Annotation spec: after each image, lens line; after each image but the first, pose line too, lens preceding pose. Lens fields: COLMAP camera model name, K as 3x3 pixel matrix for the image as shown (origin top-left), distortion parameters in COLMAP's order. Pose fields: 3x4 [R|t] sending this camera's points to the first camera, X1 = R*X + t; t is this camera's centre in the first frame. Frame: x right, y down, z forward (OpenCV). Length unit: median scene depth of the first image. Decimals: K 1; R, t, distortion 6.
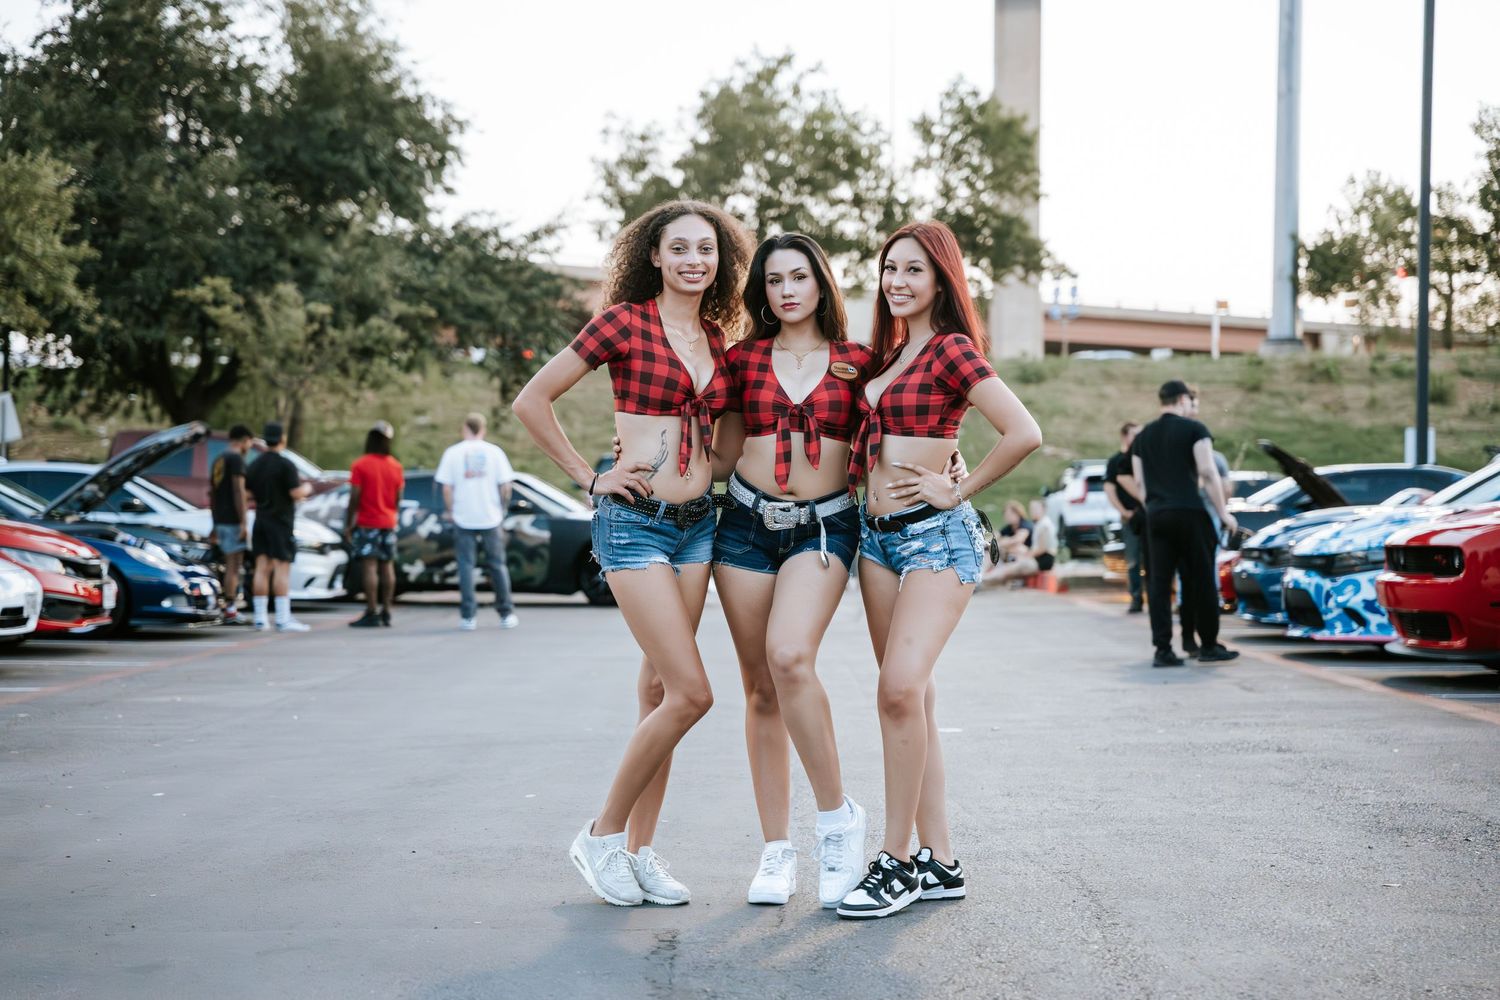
lens RADIAL K [[2826.9, 0, 750.0], [0, 2826.9, 500.0], [0, 0, 1]] dist [0.382664, -0.174693]
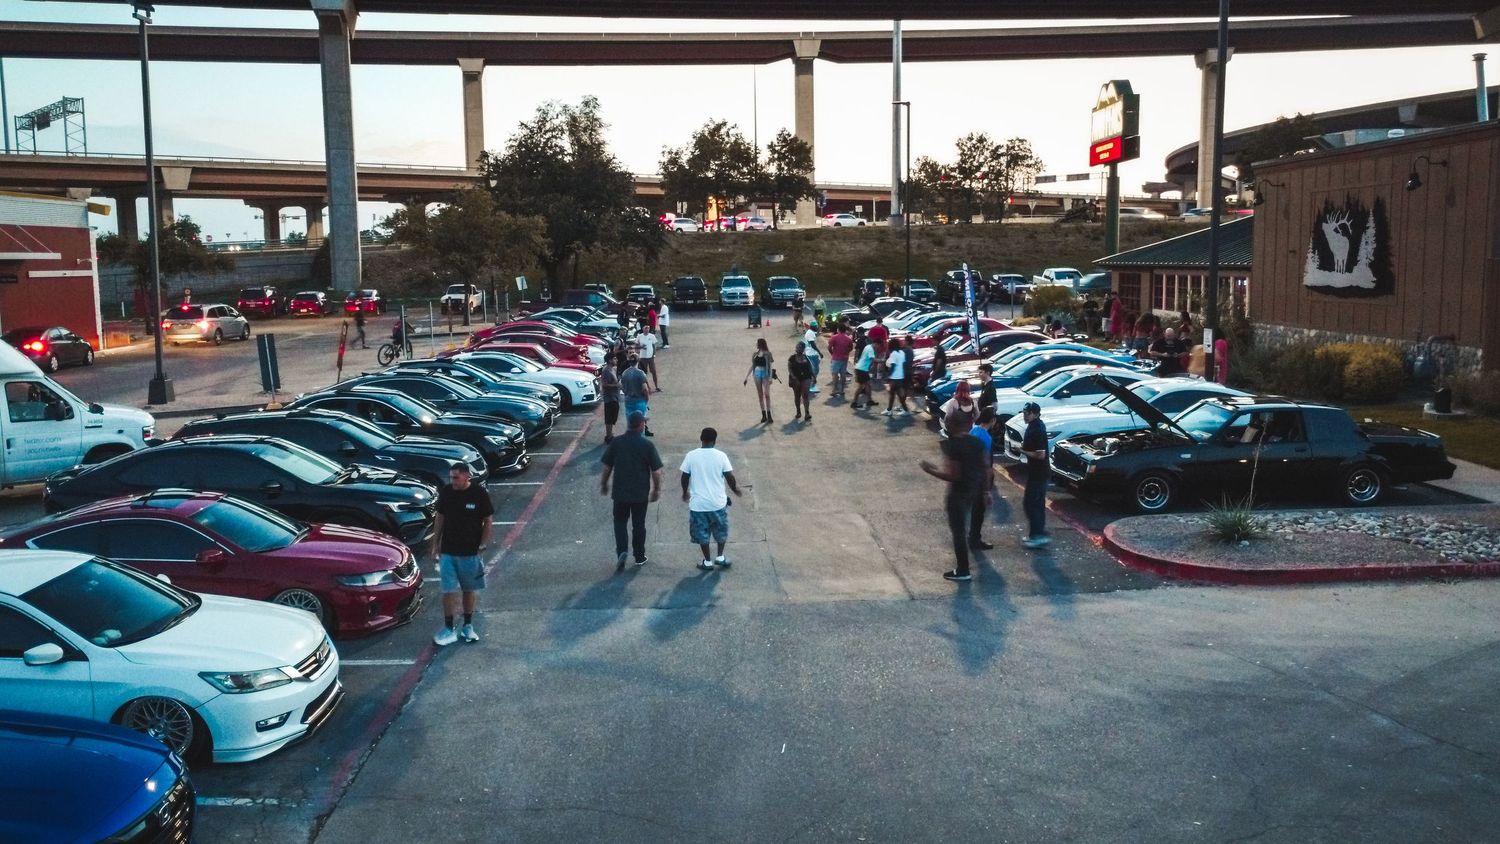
lens RADIAL K [[1197.2, 0, 714.5], [0, 1197.2, 404.6], [0, 0, 1]] dist [-0.001824, -0.002512]
pose [[0.999716, -0.019891, 0.013097, -0.018670], [0.017924, 0.990522, 0.136177, -0.037778], [-0.015682, -0.135904, 0.990598, -0.243895]]
